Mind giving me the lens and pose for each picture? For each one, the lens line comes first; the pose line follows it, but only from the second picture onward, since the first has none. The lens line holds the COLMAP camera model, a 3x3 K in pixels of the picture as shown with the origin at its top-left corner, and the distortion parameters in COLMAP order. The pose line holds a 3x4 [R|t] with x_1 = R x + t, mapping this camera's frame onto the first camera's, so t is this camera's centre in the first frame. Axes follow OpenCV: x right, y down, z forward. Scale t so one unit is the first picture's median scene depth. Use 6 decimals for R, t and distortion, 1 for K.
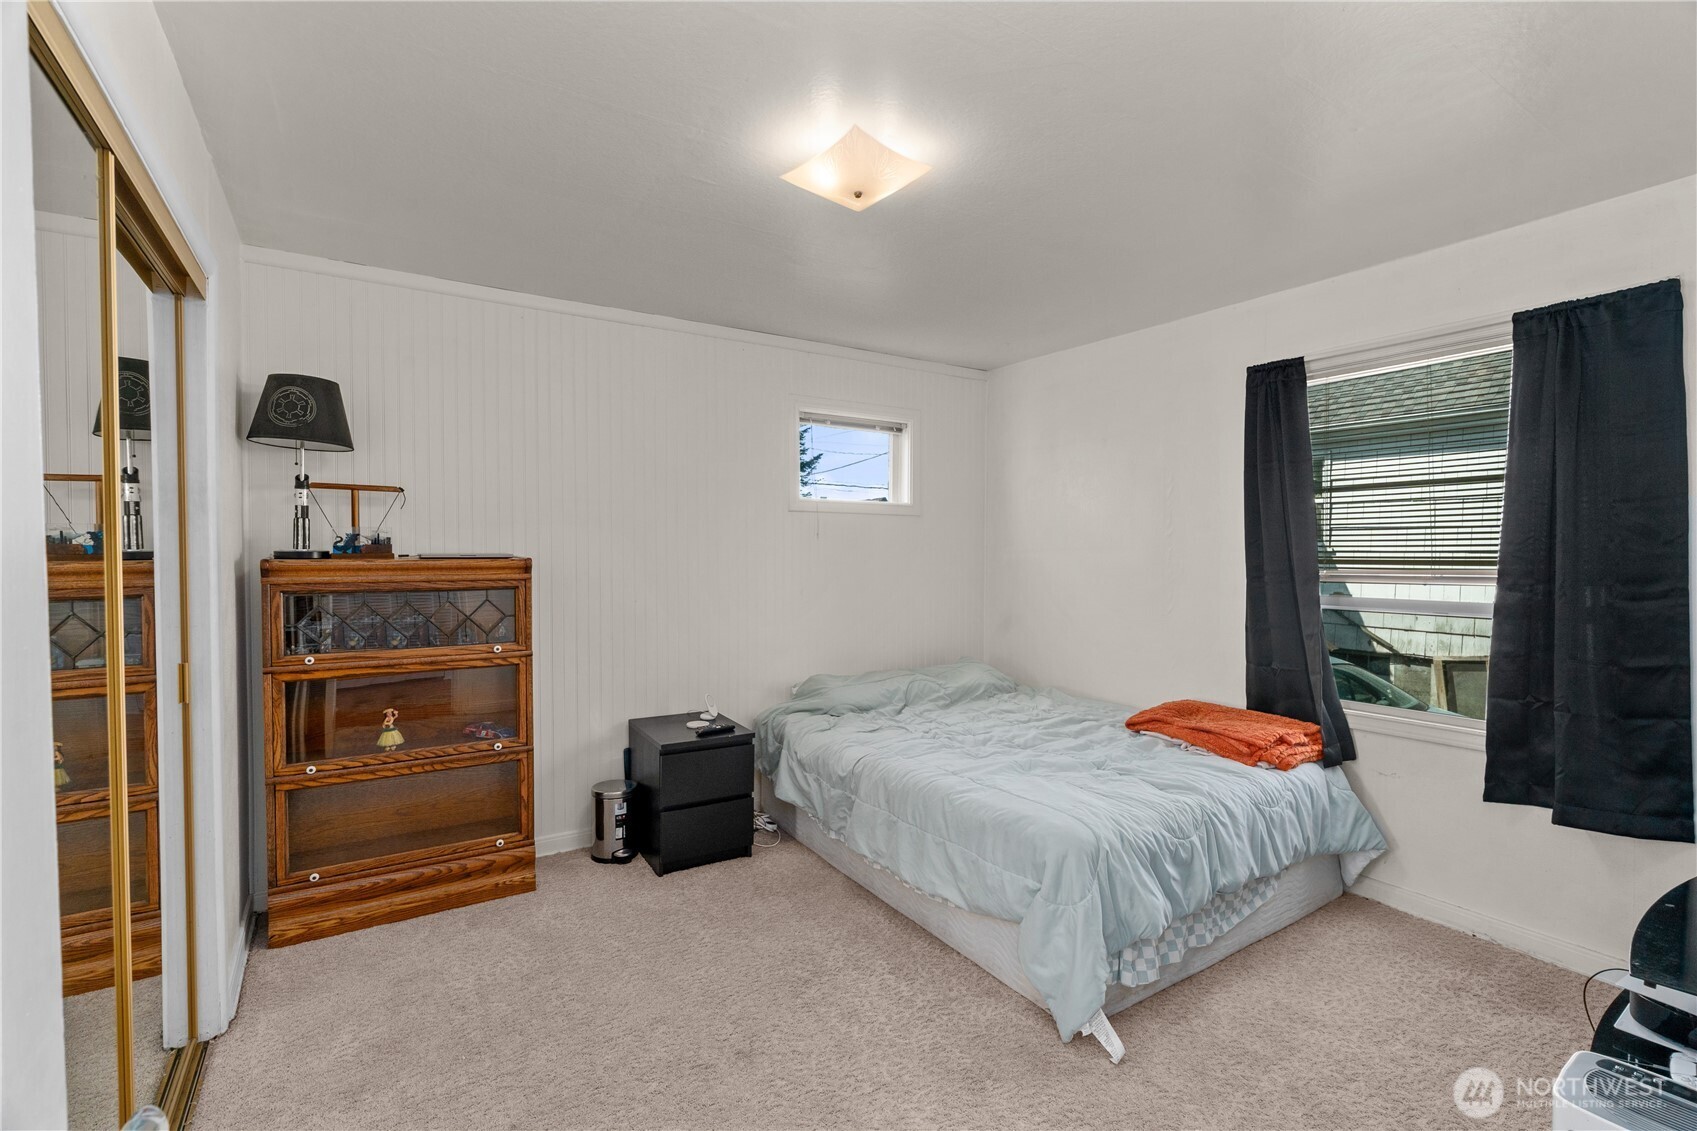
lens RADIAL K [[767.9, 0, 854.7], [0, 767.9, 558.3], [0, 0, 1]] dist [-0.003573, 0.000249]
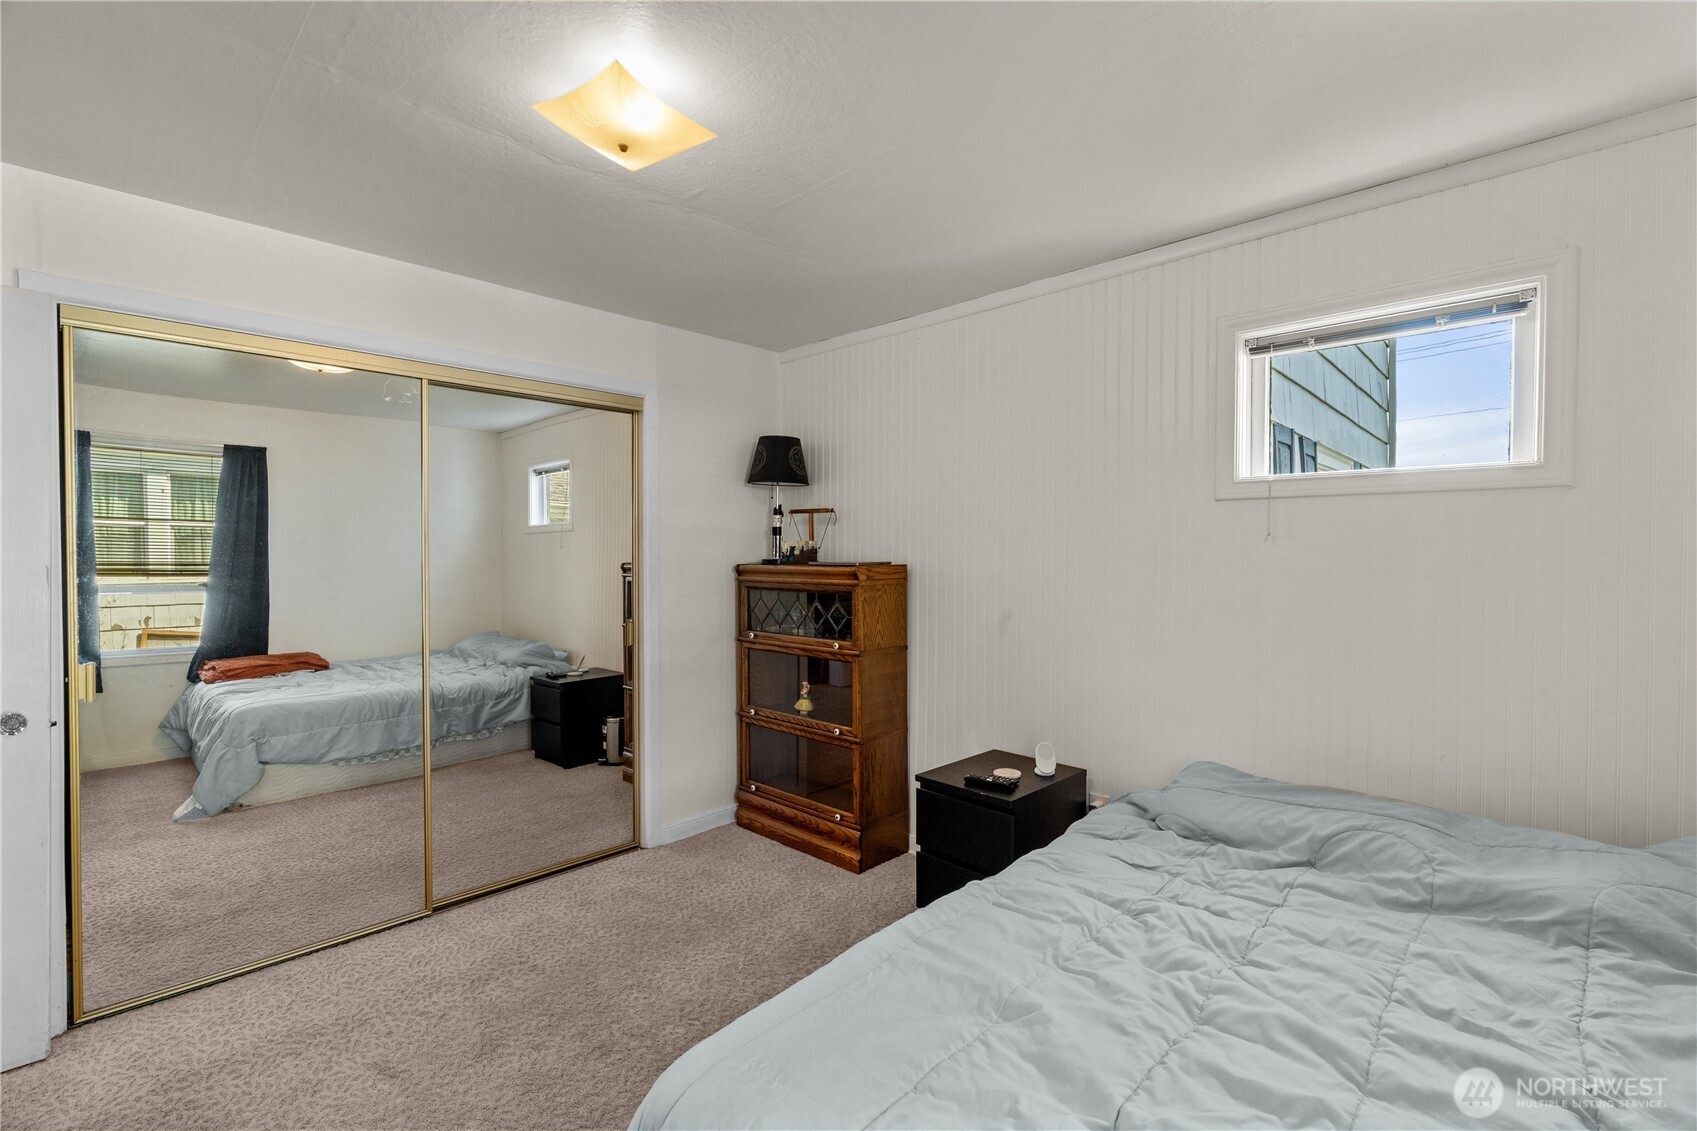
lens RADIAL K [[767.9, 0, 852.4], [0, 767.9, 571.5], [0, 0, 1]] dist [-0.003573, 0.000249]
pose [[0.197797, 0.009616, -0.980196, 0.324697], [-0.012722, 0.999893, 0.007242, 0.000587], [0.980160, 0.011038, 0.197898, 0.399789]]
